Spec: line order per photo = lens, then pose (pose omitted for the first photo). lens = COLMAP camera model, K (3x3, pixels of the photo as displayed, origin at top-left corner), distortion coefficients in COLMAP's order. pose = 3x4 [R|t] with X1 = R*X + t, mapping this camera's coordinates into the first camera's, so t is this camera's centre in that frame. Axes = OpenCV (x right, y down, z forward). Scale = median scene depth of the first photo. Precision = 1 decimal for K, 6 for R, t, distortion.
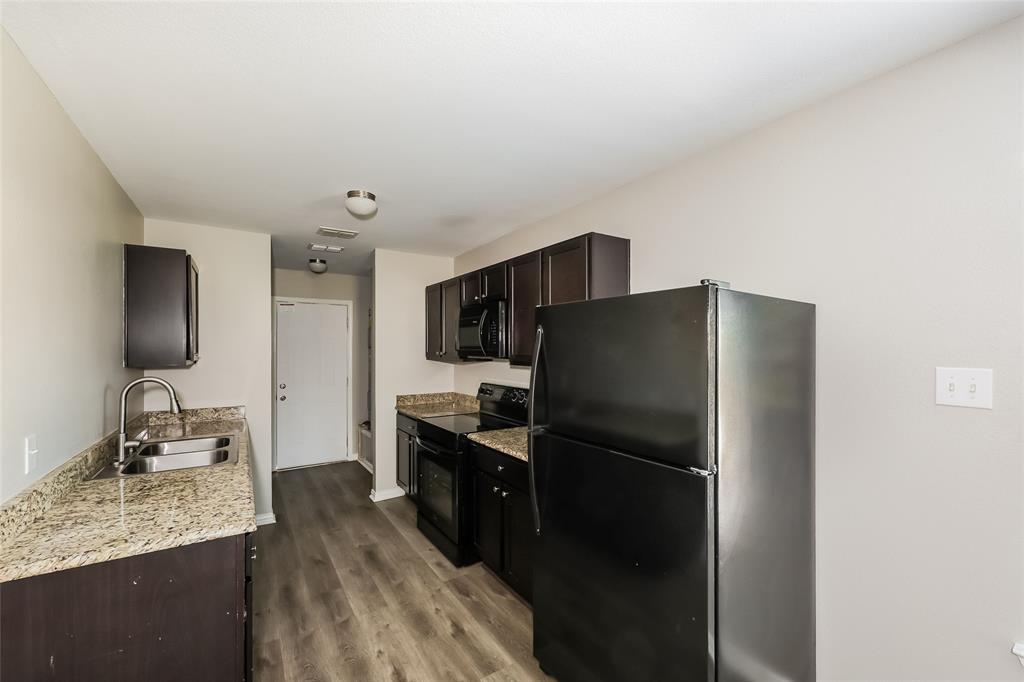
lens RADIAL K [[412.5, 0, 508.8], [0, 412.5, 345.5], [0, 0, 1]] dist [0.003822, 0.000199]
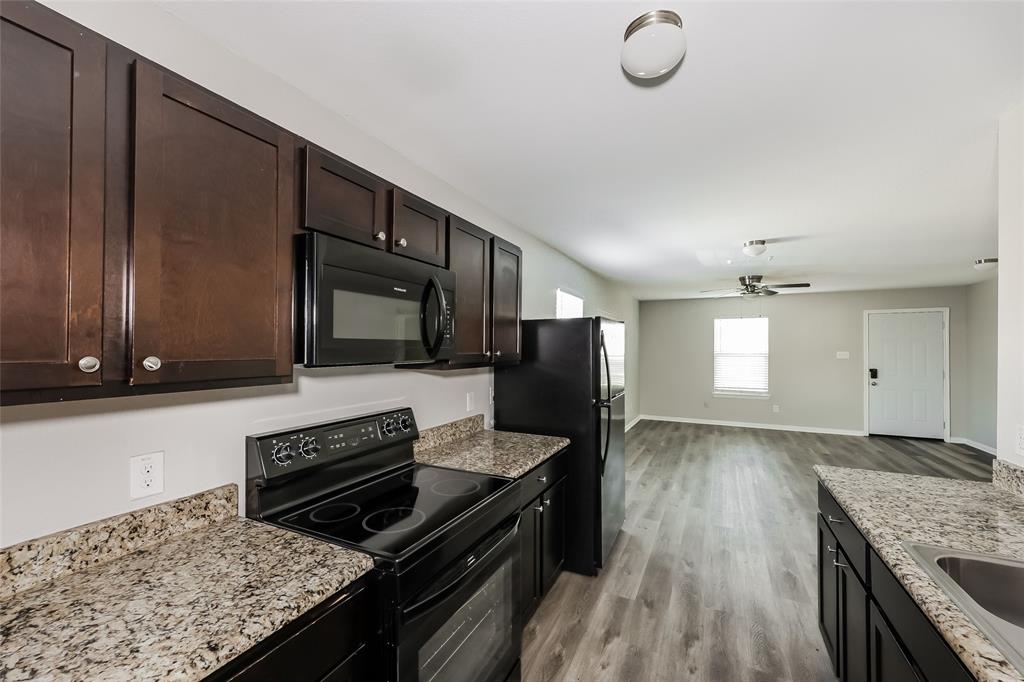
lens RADIAL K [[412.5, 0, 508.8], [0, 412.5, 345.5], [0, 0, 1]] dist [0.003822, 0.000199]
pose [[-0.505601, 0.006419, 0.862743, -0.553408], [-0.003198, 0.999952, -0.009314, 0.007575], [-0.862761, -0.007468, -0.505556, 1.109666]]
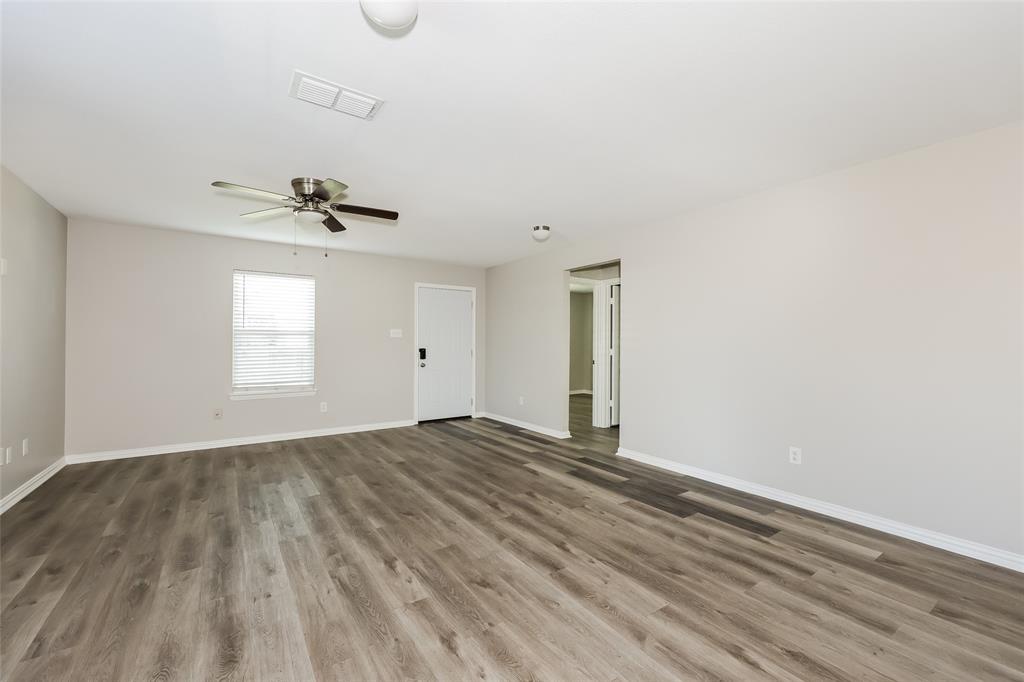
lens RADIAL K [[417.0, 0, 511.4], [0, 417.0, 342.4], [0, 0, 1]] dist [-0.000040, 0.000351]
pose [[-0.999420, -0.000774, -0.034059, -0.022997], [-0.000602, 0.999987, -0.005065, 0.081286], [0.034063, -0.005041, -0.999407, 0.375947]]
